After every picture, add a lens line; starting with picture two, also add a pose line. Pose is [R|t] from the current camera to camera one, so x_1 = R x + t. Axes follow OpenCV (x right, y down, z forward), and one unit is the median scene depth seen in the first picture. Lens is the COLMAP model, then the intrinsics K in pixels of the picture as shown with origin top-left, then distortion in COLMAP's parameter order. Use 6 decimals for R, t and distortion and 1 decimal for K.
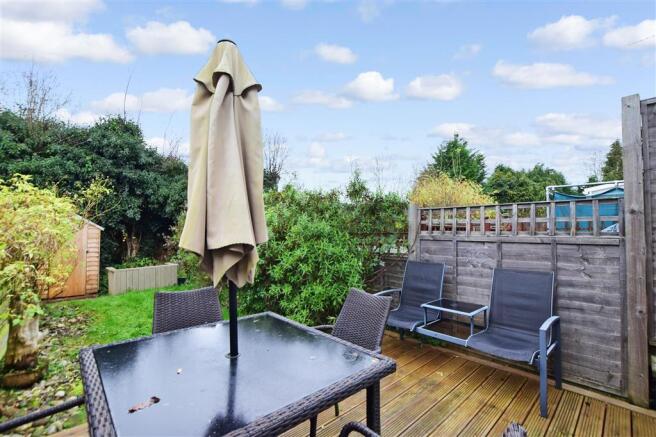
lens RADIAL K [[290.2, 0, 328.5], [0, 290.2, 221.7], [0, 0, 1]] dist [-0.029702, 0.000077]
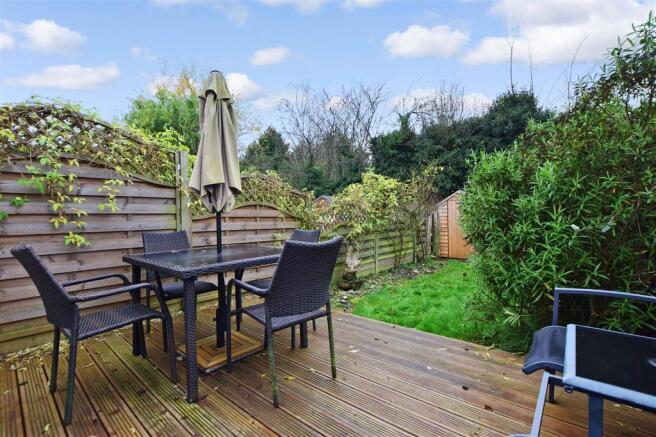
lens RADIAL K [[290.2, 0, 328.5], [0, 290.2, 221.7], [0, 0, 1]] dist [-0.029702, 0.000077]
pose [[0.118907, 0.002054, -0.992903, 0.221310], [0.052537, 0.998584, 0.008358, 0.050843], [0.991514, -0.053158, 0.118631, 0.235208]]
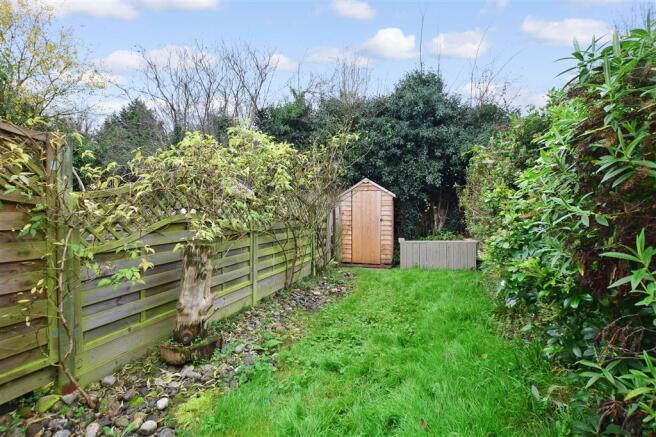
lens RADIAL K [[290.2, 0, 328.5], [0, 290.2, 221.7], [0, 0, 1]] dist [-0.029702, 0.000077]
pose [[0.468558, 0.017456, -0.883260, -0.066155], [0.036857, 0.998548, 0.039286, 0.058829], [0.882664, -0.050962, 0.467234, 0.339729]]
